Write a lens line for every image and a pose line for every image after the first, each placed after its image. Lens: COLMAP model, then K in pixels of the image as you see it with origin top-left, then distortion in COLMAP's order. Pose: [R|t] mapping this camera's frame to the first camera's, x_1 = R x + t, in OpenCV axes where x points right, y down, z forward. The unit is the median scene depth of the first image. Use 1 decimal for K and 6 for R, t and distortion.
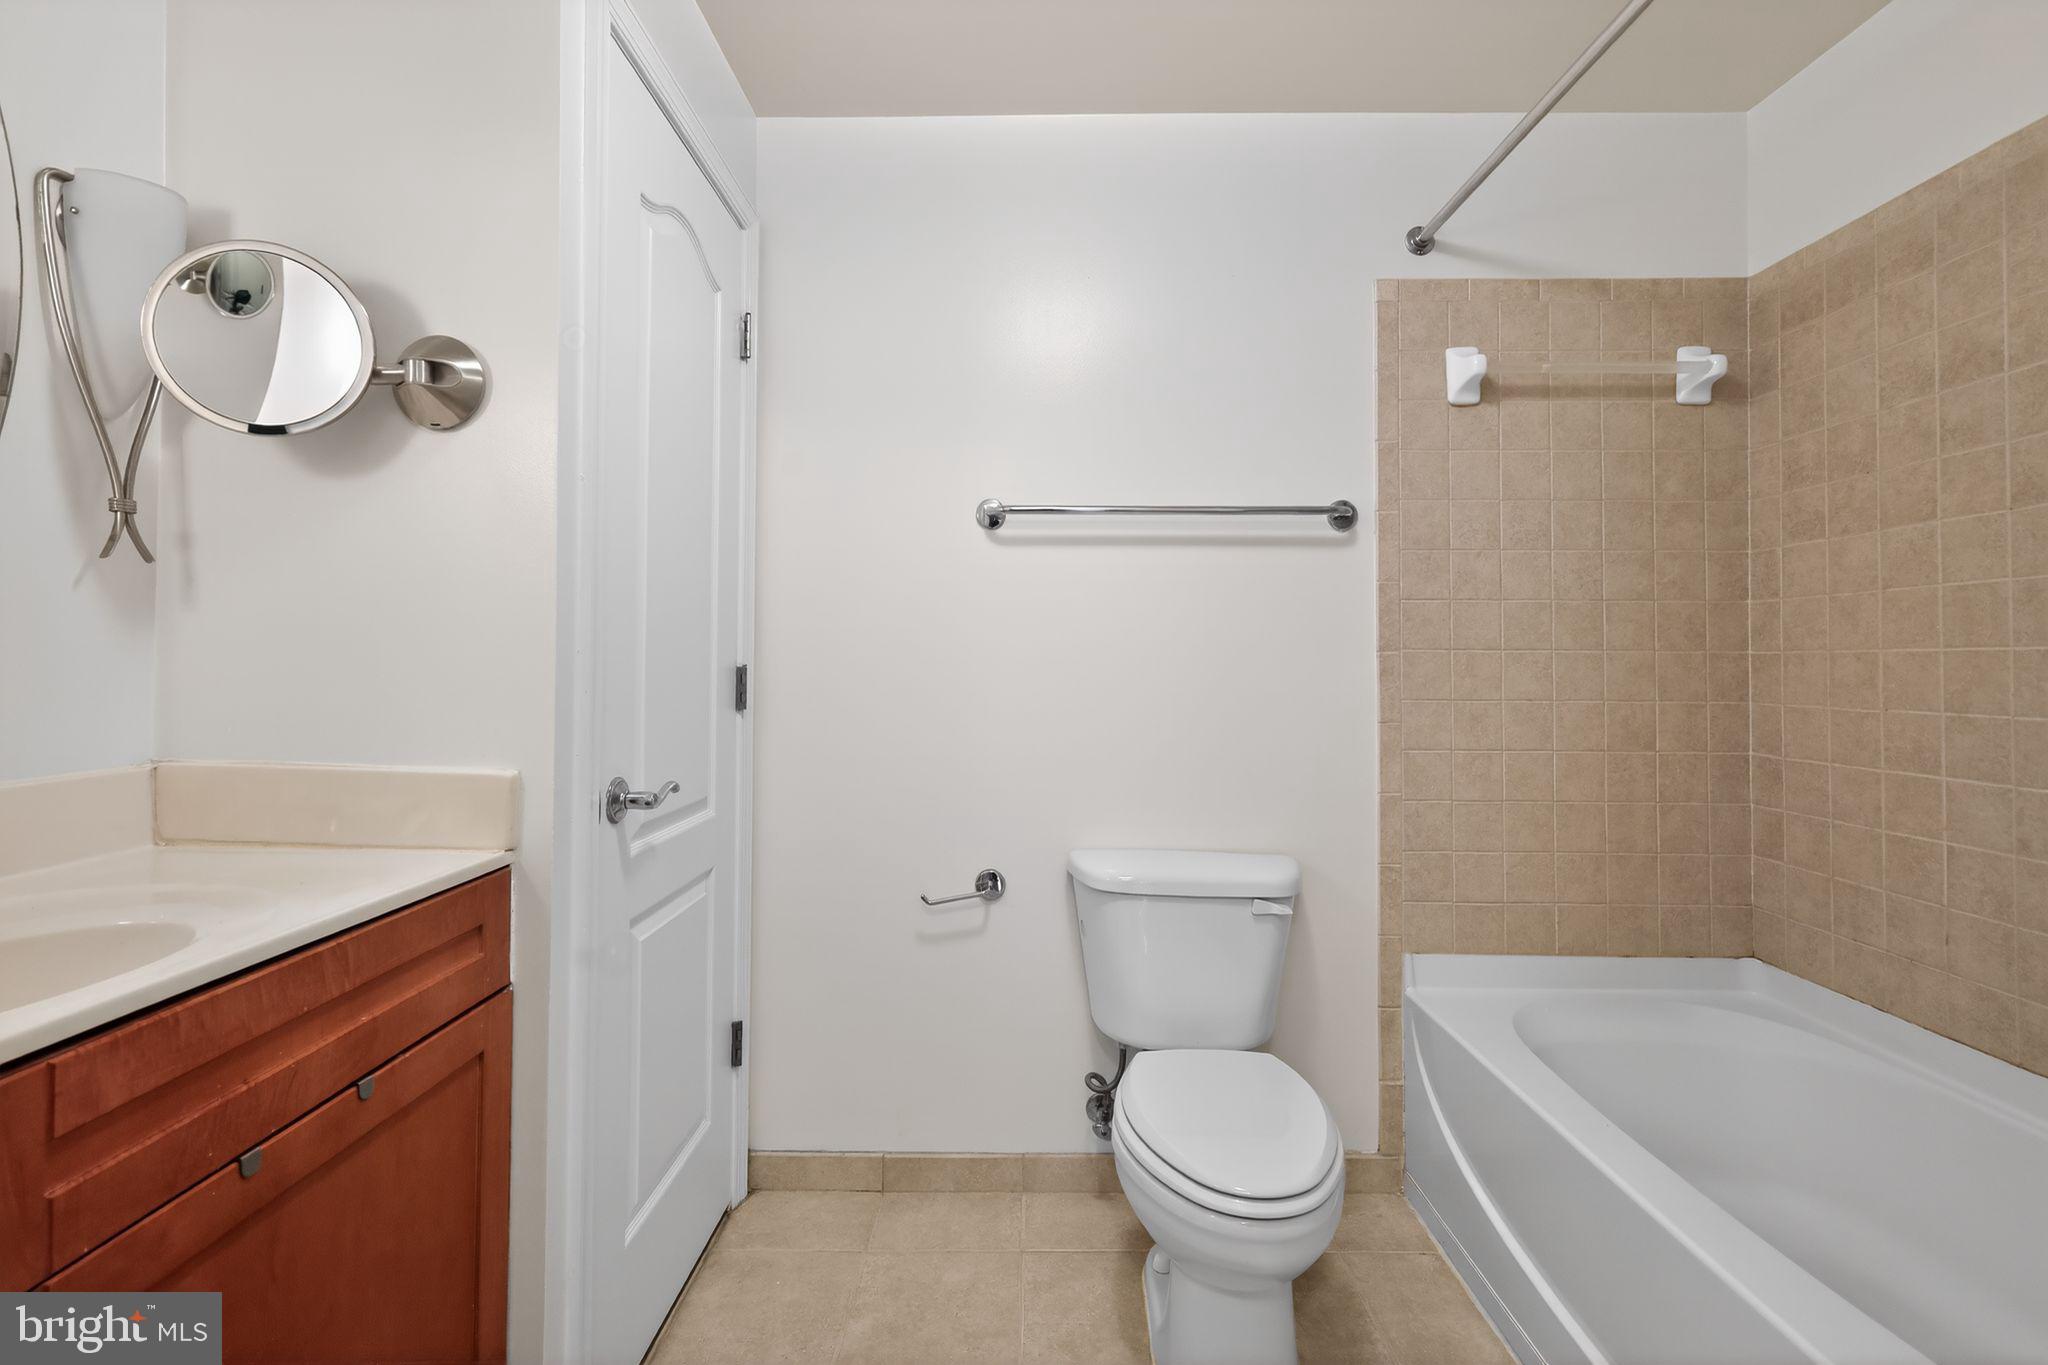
lens RADIAL K [[890.2, 0, 1024.7], [0, 890.2, 673.2], [0, 0, 1]] dist [0.002815, 0.000306]
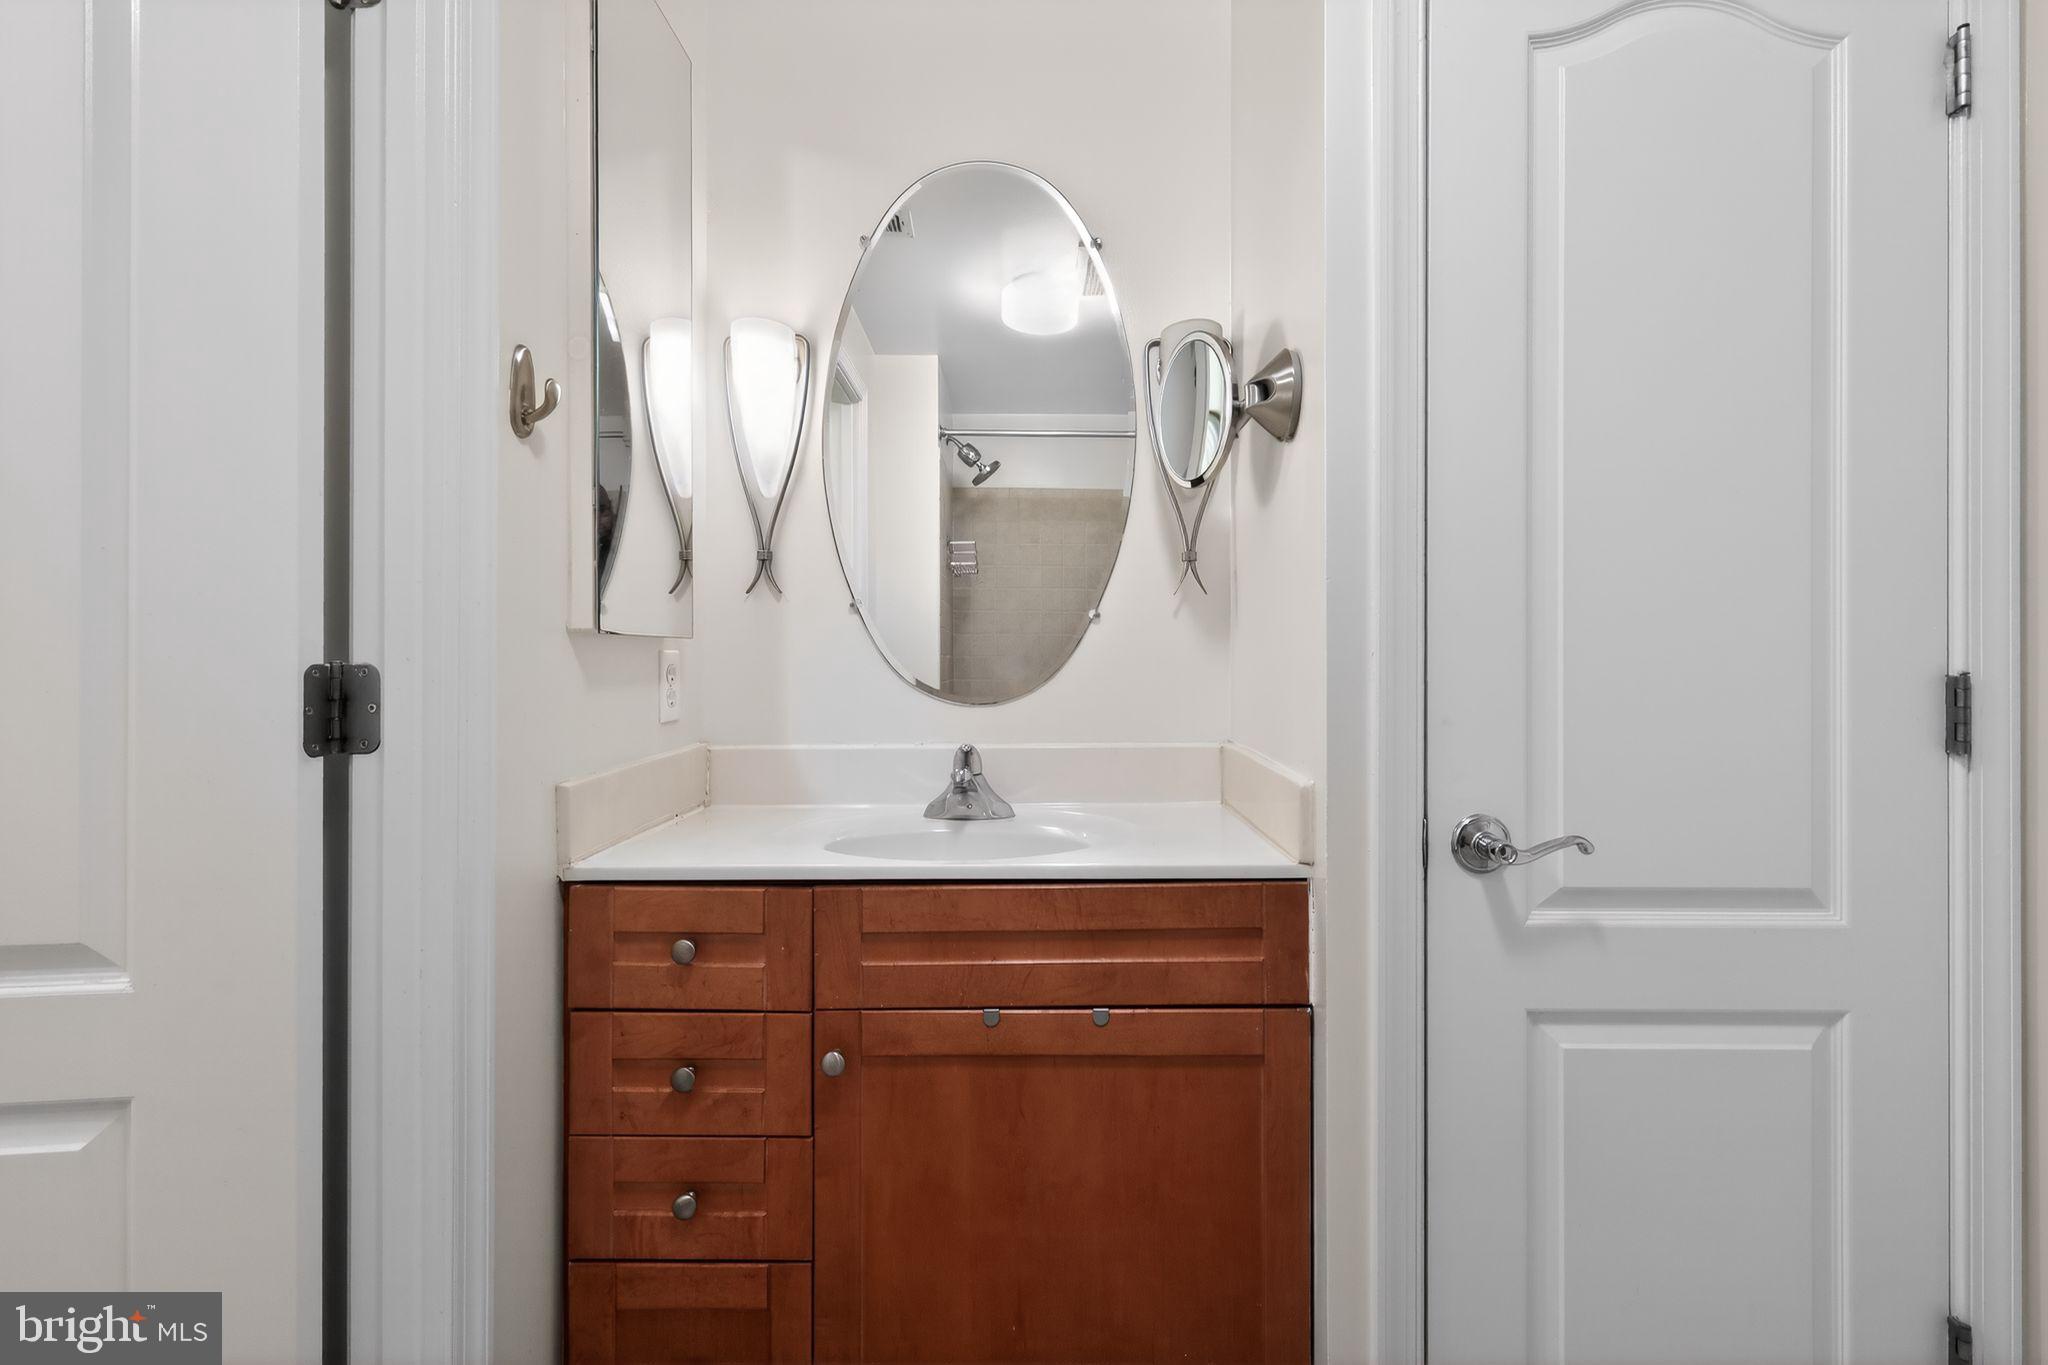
lens RADIAL K [[890.2, 0, 1024.7], [0, 890.2, 673.2], [0, 0, 1]] dist [0.002815, 0.000306]
pose [[0.010163, 0.003722, -0.999941, 0.235095], [-0.011721, 0.999925, 0.003603, -0.003640], [0.999880, 0.011684, 0.010206, 0.434659]]
